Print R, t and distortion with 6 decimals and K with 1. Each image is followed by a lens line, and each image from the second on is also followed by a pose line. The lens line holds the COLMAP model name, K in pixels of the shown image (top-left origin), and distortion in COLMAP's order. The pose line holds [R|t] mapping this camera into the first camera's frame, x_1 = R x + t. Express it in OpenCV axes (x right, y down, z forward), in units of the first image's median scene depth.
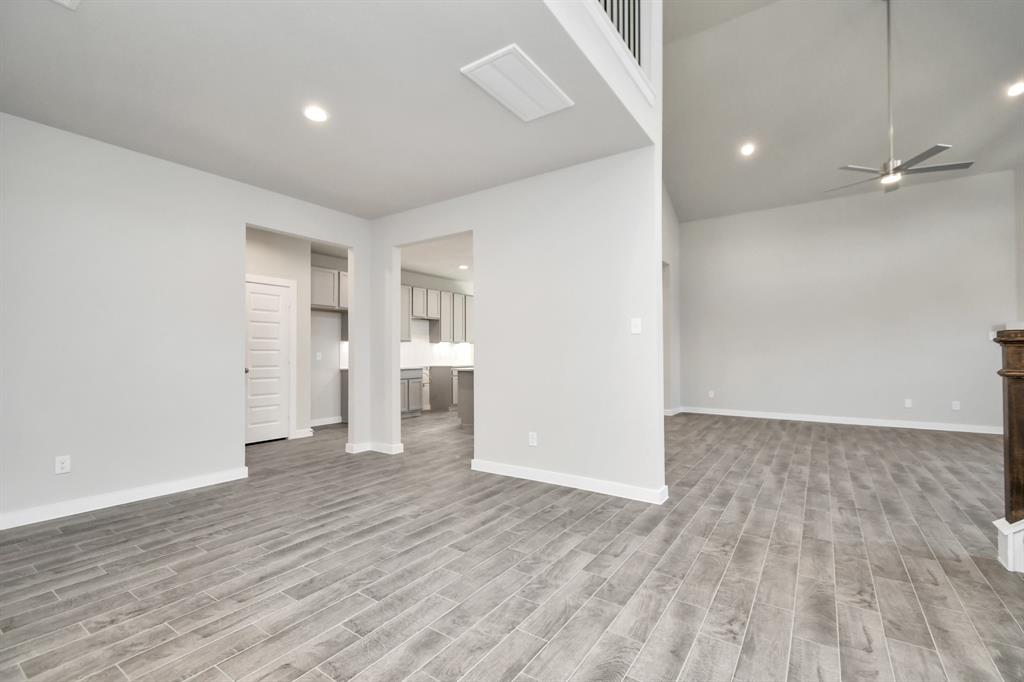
lens RADIAL K [[446.8, 0, 511.5], [0, 446.8, 349.3], [0, 0, 1]] dist [0.005654, -0.002131]
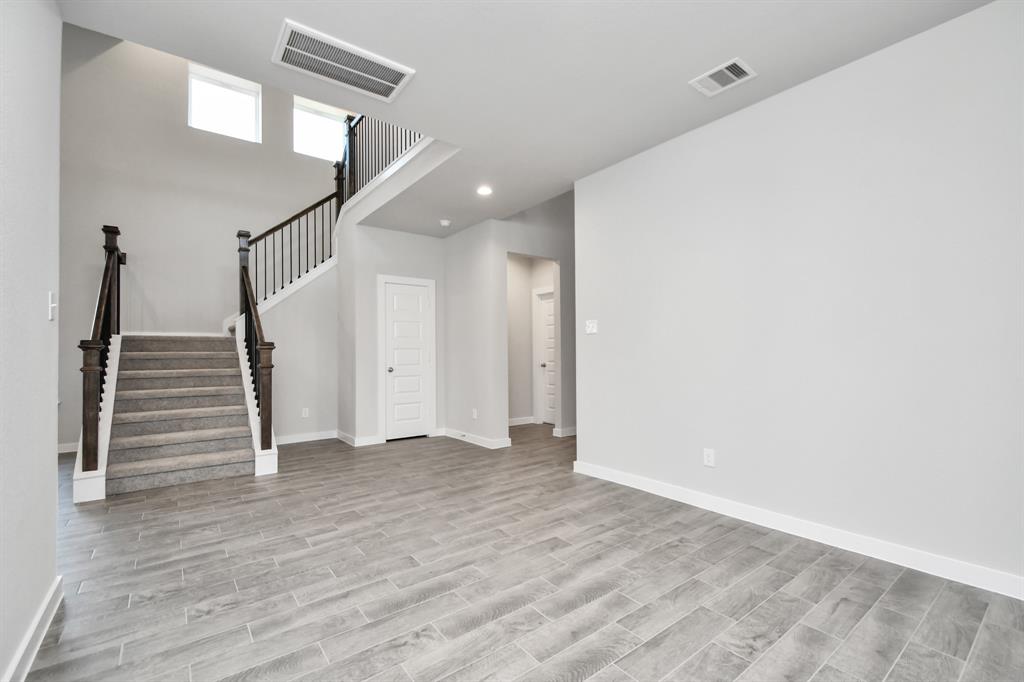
lens RADIAL K [[446.8, 0, 512.9], [0, 446.8, 349.4], [0, 0, 1]] dist [0.005654, -0.002131]
pose [[-0.953108, 0.013524, 0.302329, -0.643034], [0.008912, 0.999822, -0.016629, 0.024552], [-0.302501, -0.013155, -0.953058, 1.945248]]
